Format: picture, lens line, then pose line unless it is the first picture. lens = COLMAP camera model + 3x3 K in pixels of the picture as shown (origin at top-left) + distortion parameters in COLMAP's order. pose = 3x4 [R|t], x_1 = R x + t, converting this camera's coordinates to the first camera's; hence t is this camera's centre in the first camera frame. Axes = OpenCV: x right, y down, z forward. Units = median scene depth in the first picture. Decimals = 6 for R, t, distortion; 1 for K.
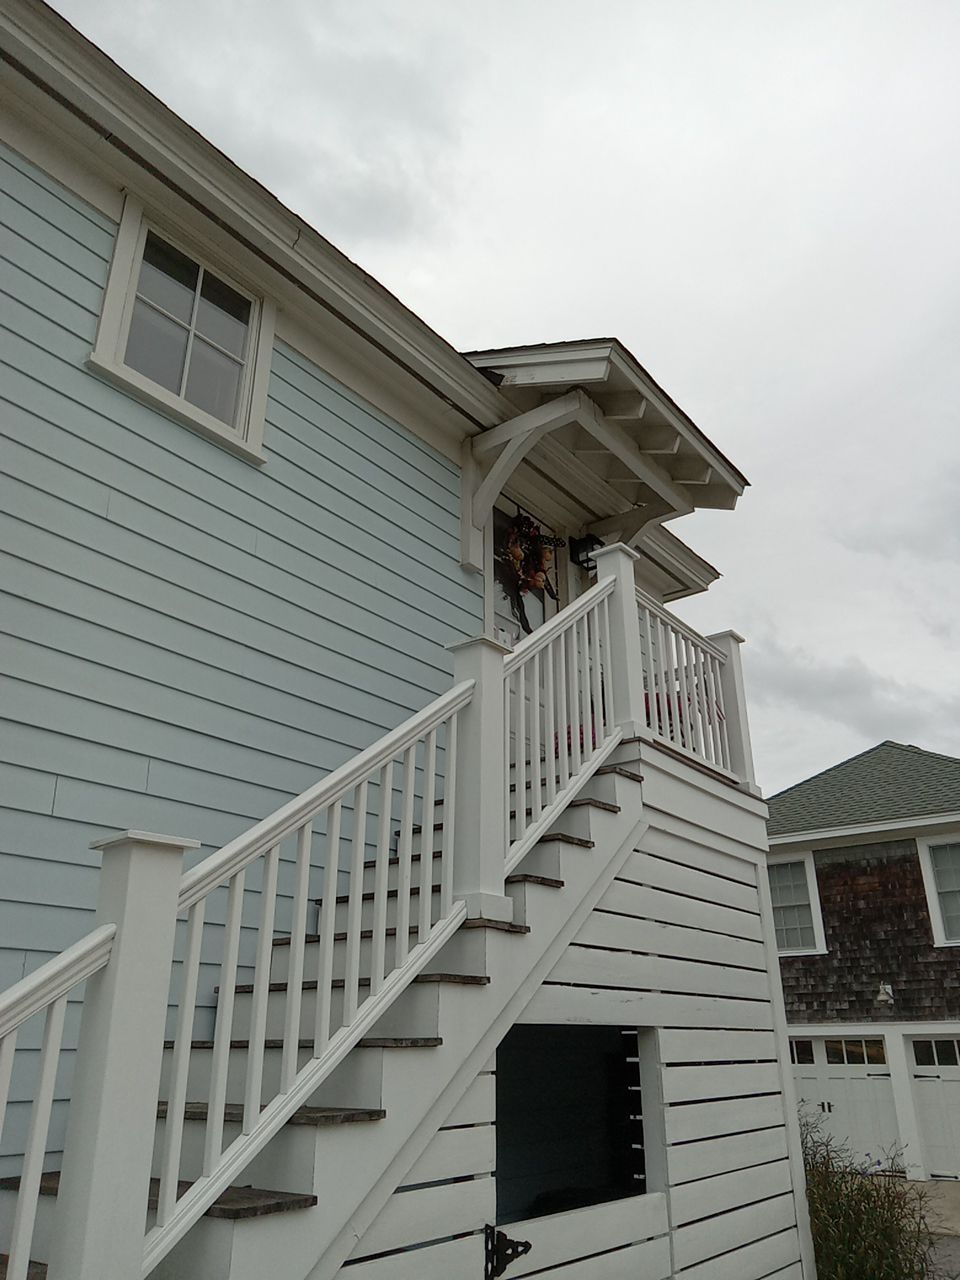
lens RADIAL K [[955.7, 0, 480.0], [0, 955.7, 640.0], [0, 0, 1]] dist [0.002255, -0.008606]
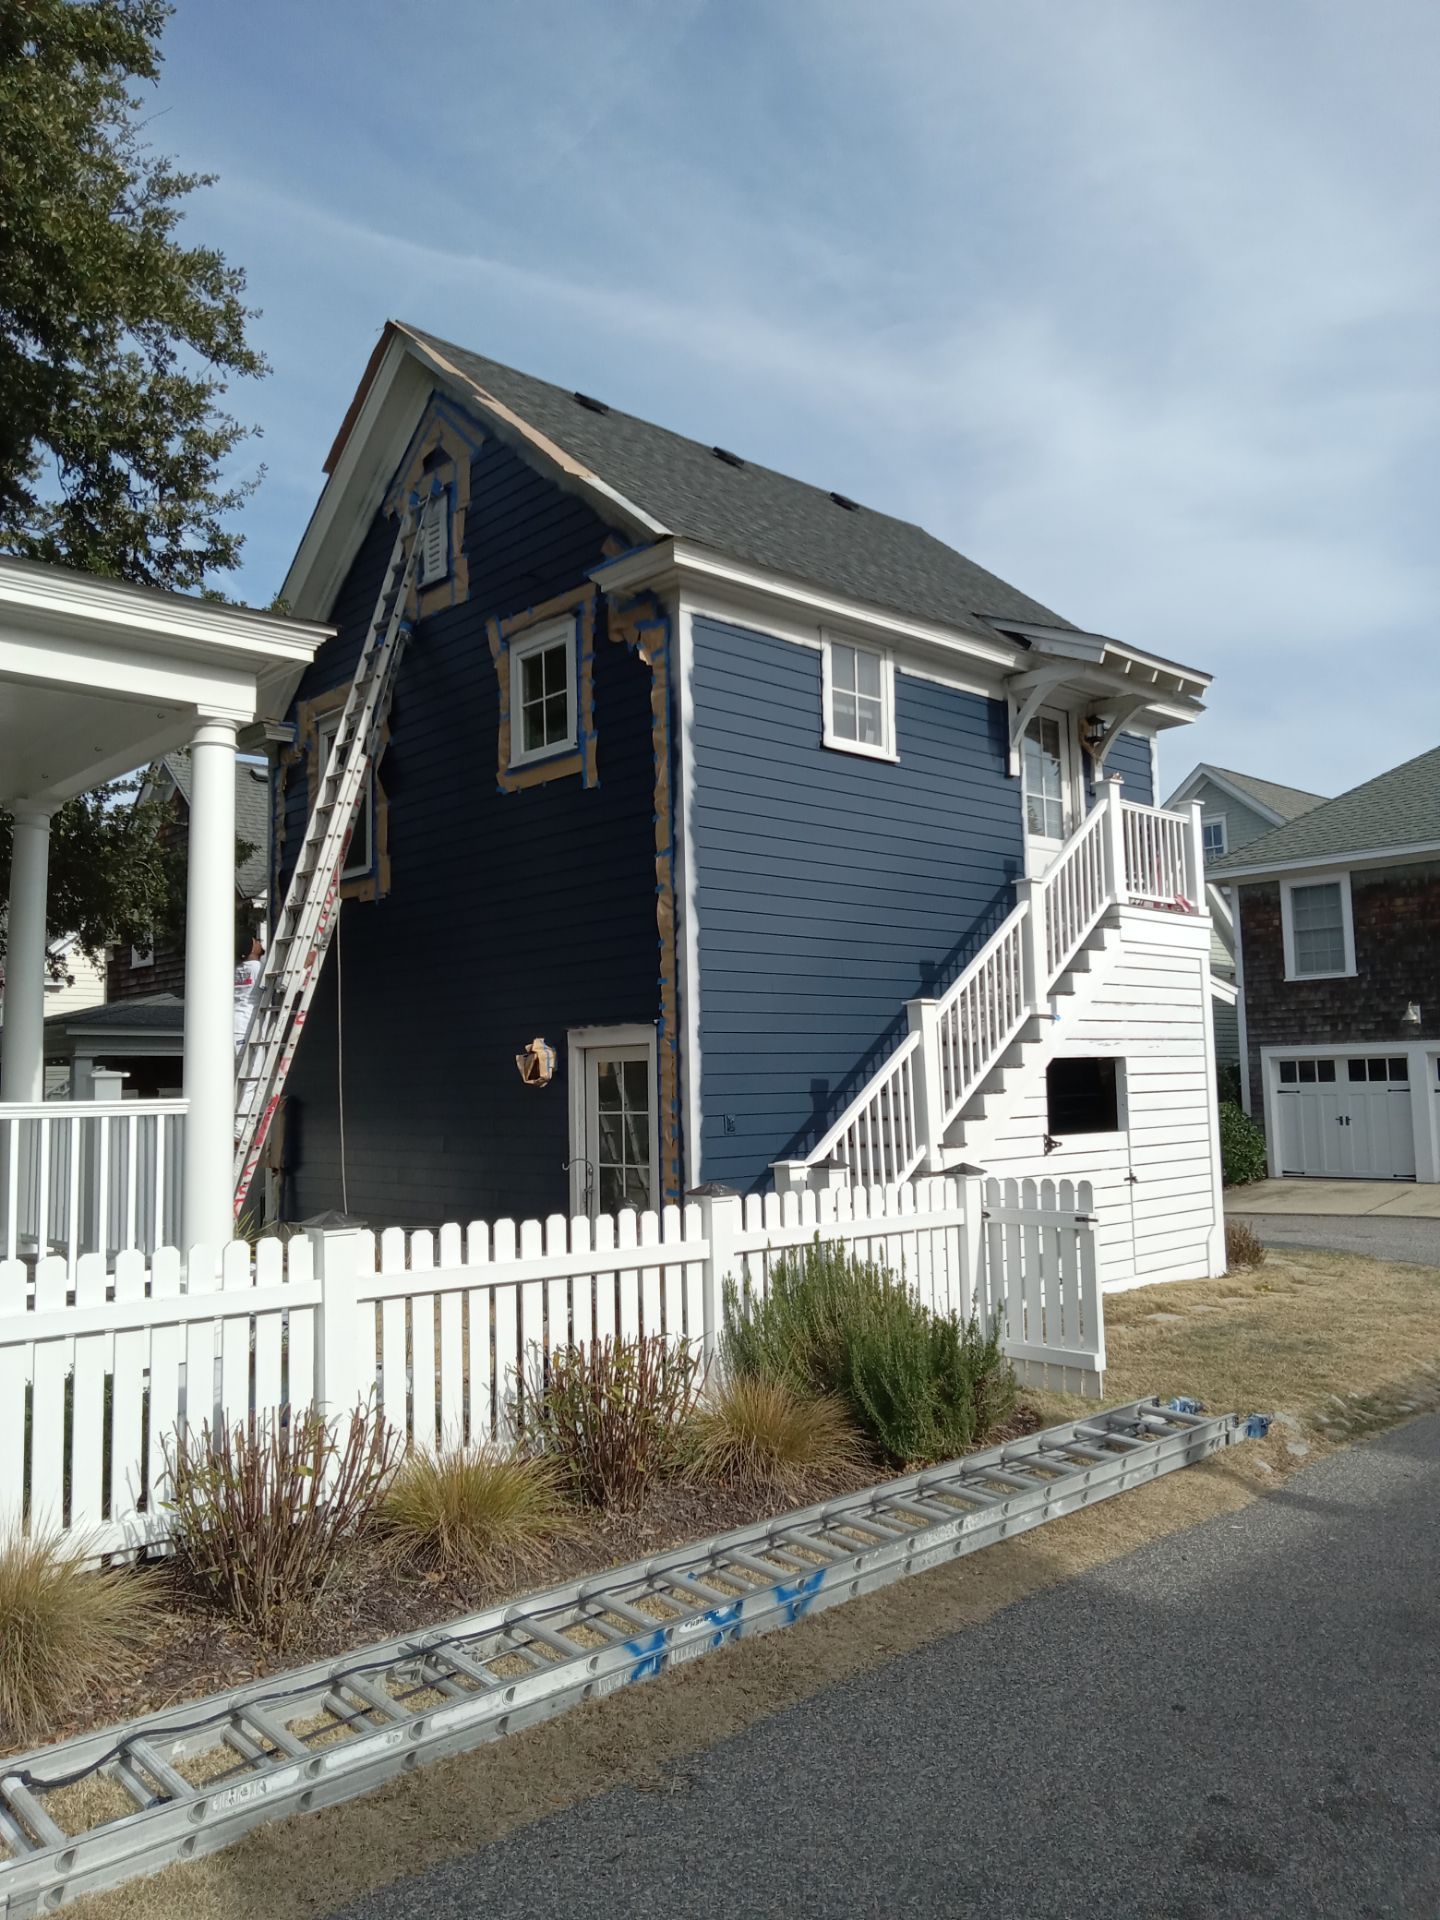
lens RADIAL K [[1440.9, 0, 711.0], [0, 1440.9, 948.1], [0, 0, 1]] dist [-0.004017, -0.004155]
pose [[0.985804, -0.033104, -0.164603, -0.159817], [0.082032, 0.950355, 0.300160, -0.770668], [0.146494, -0.309402, 0.939580, -1.850468]]
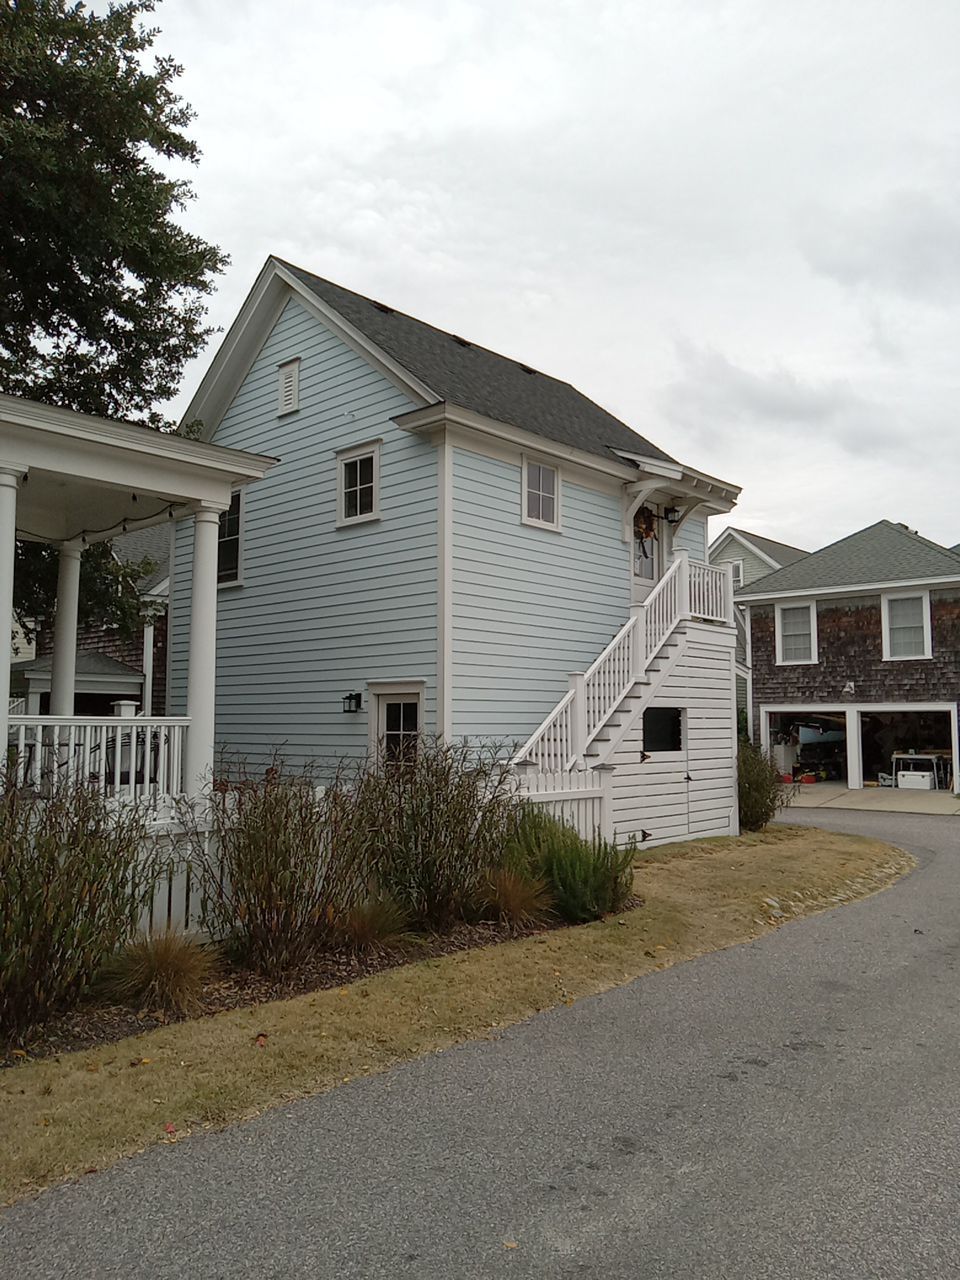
lens RADIAL K [[955.7, 0, 480.0], [0, 955.7, 640.0], [0, 0, 1]] dist [0.002255, -0.008606]
pose [[0.996392, -0.001597, -0.084851, -0.261845], [0.028161, 0.949392, 0.312828, -0.921315], [0.080057, -0.314089, 0.946012, -2.231879]]
